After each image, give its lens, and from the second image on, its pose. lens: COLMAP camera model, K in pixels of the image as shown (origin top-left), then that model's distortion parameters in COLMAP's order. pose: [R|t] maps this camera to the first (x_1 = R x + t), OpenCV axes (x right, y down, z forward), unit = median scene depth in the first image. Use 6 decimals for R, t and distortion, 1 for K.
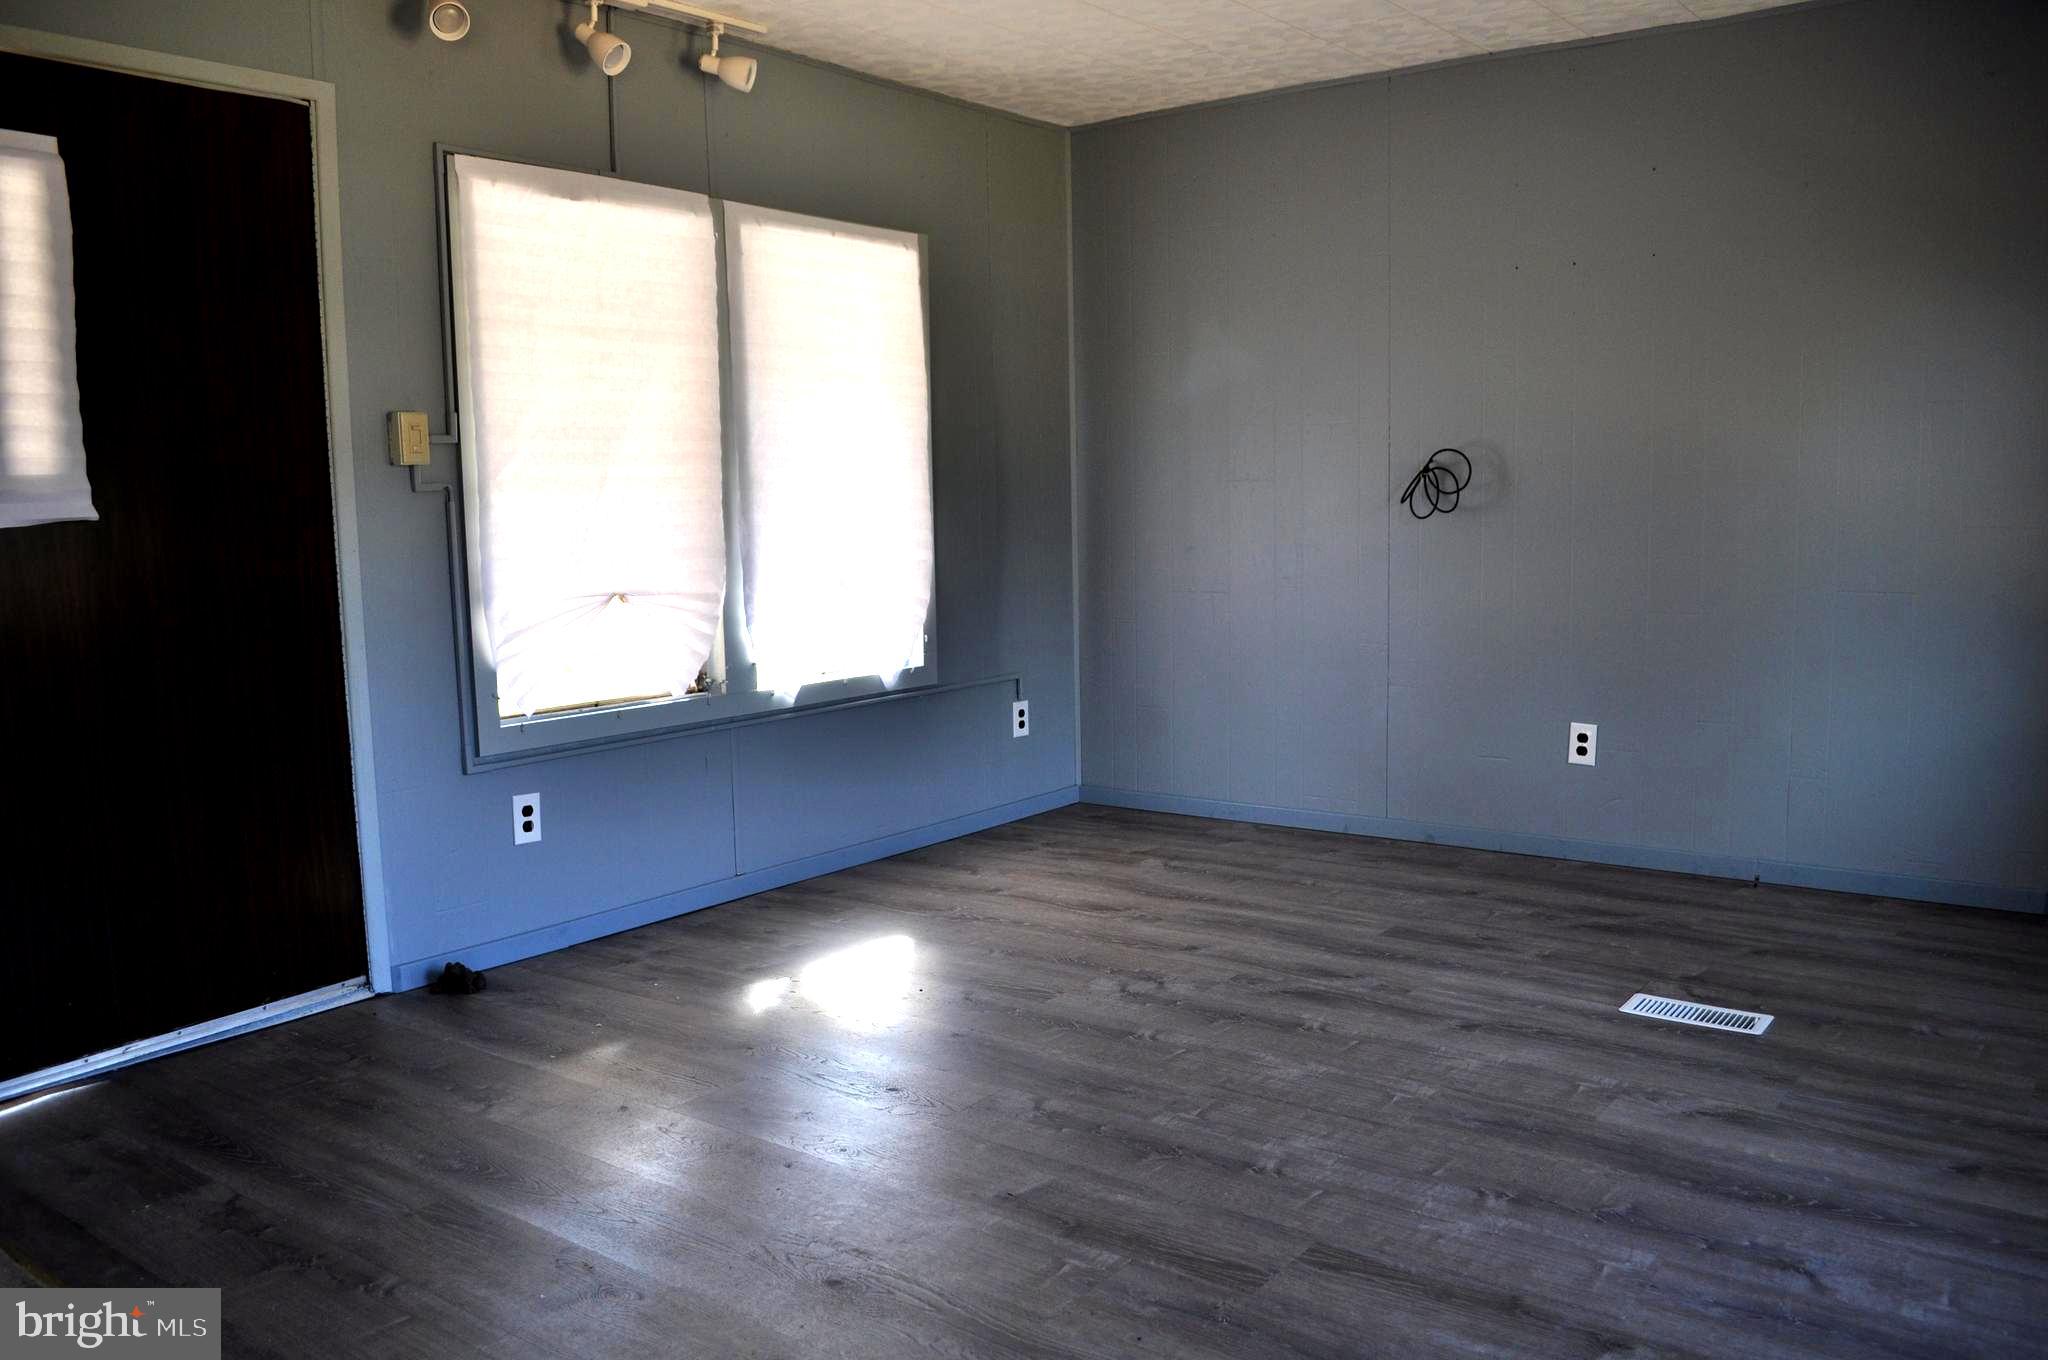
lens RADIAL K [[1628.8, 0, 1038.4], [0, 1628.8, 685.7], [0, 0, 1]] dist [-0.076981, 0.011046]
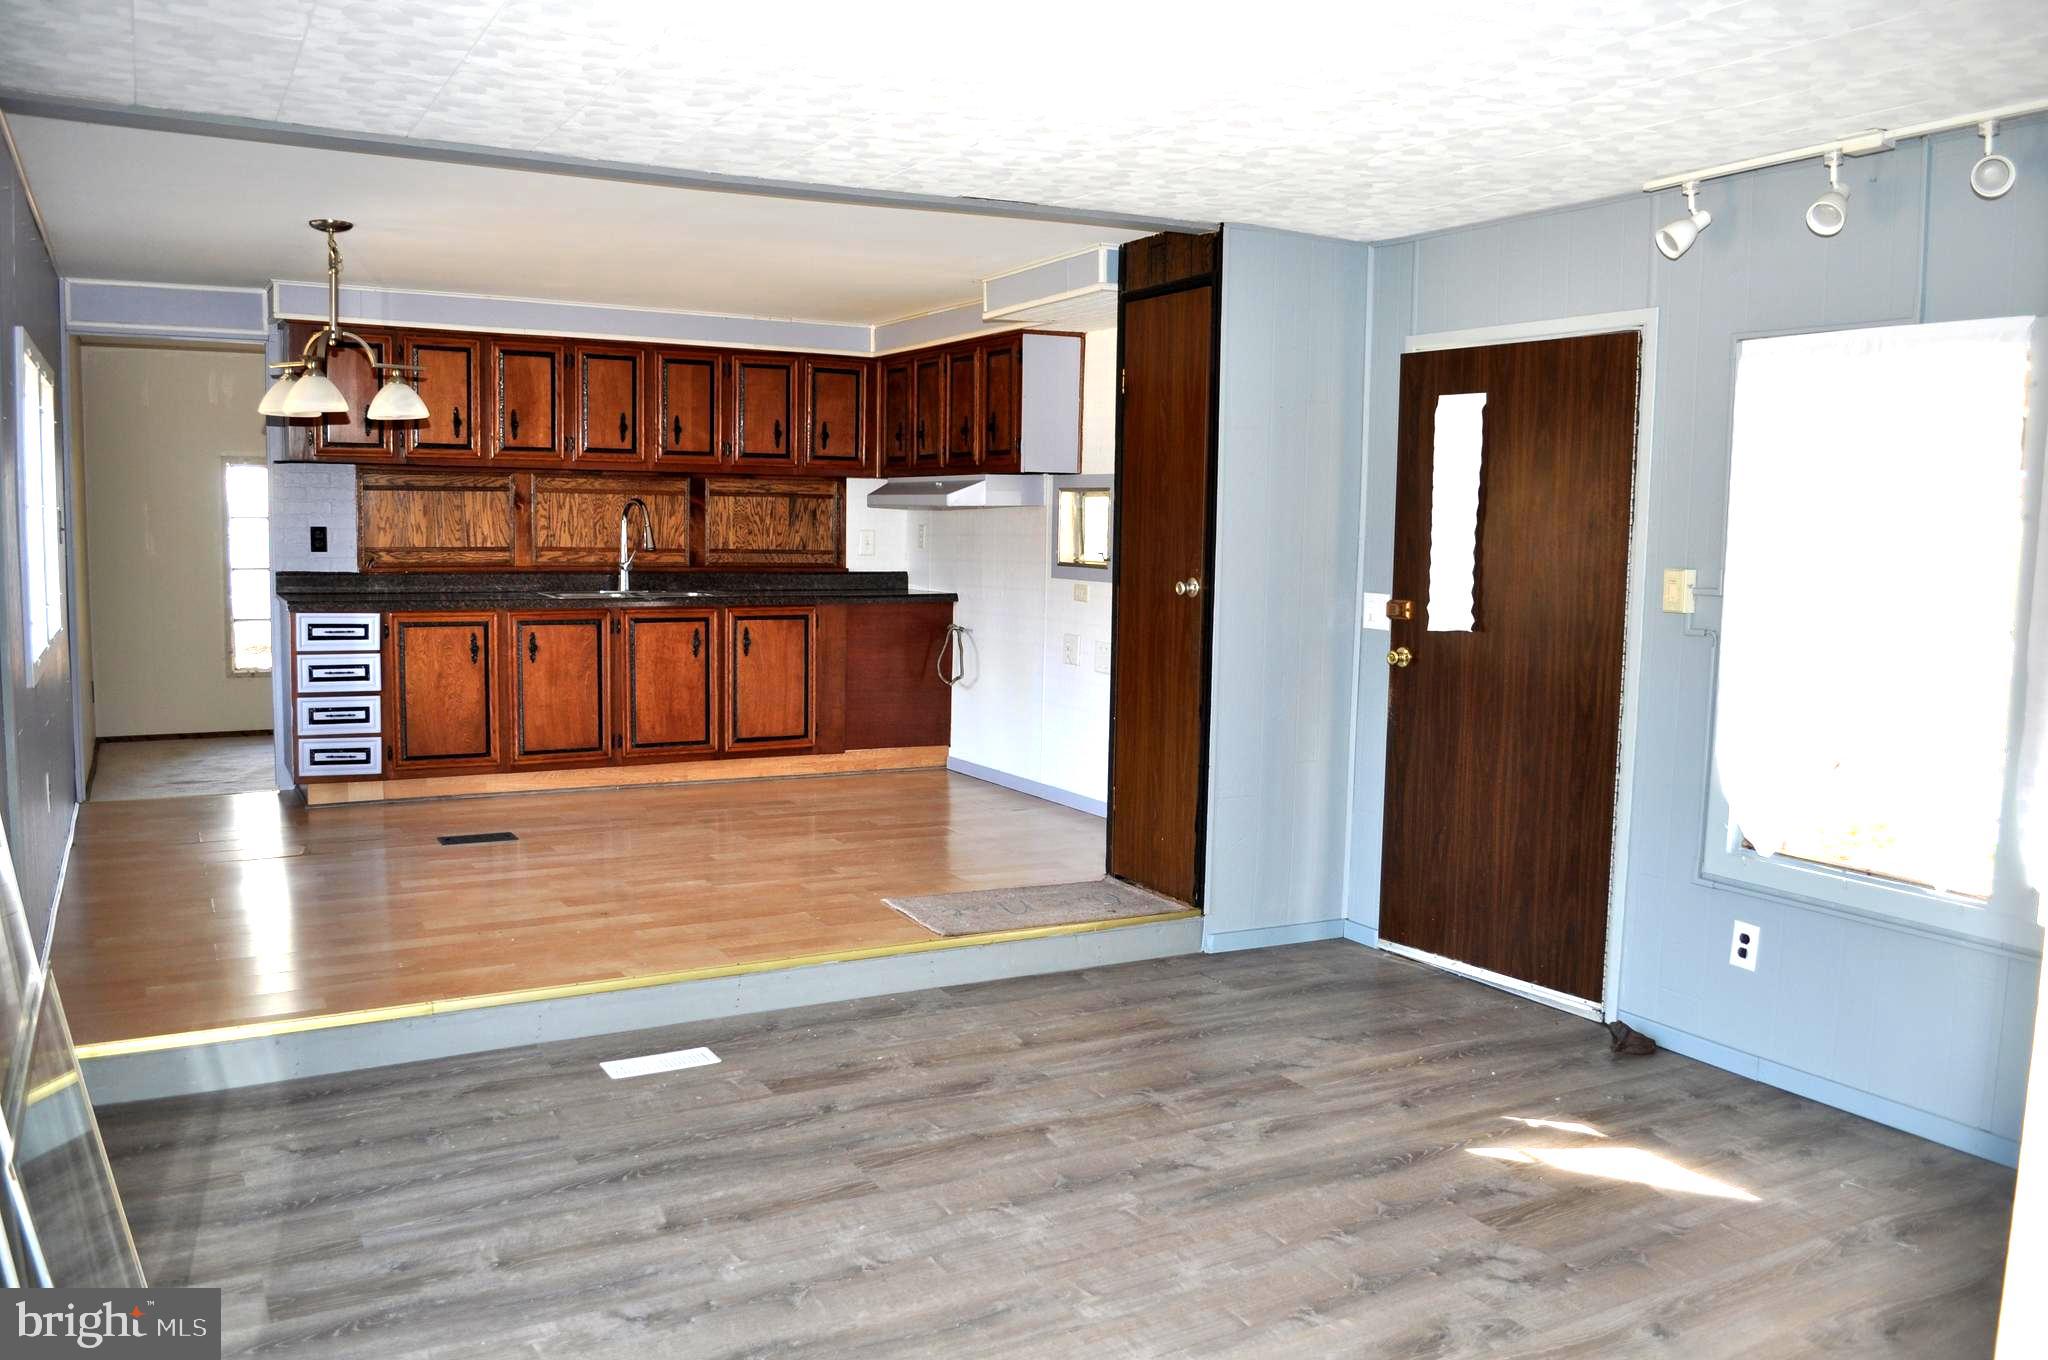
lens RADIAL K [[1628.8, 0, 1022.0], [0, 1628.8, 677.6], [0, 0, 1]] dist [-0.076981, 0.011046]
pose [[-0.422914, 0.100255, -0.900607, 1.150774], [-0.109584, 0.980909, 0.160654, -0.293124], [0.899519, 0.166635, -0.403854, 1.353471]]
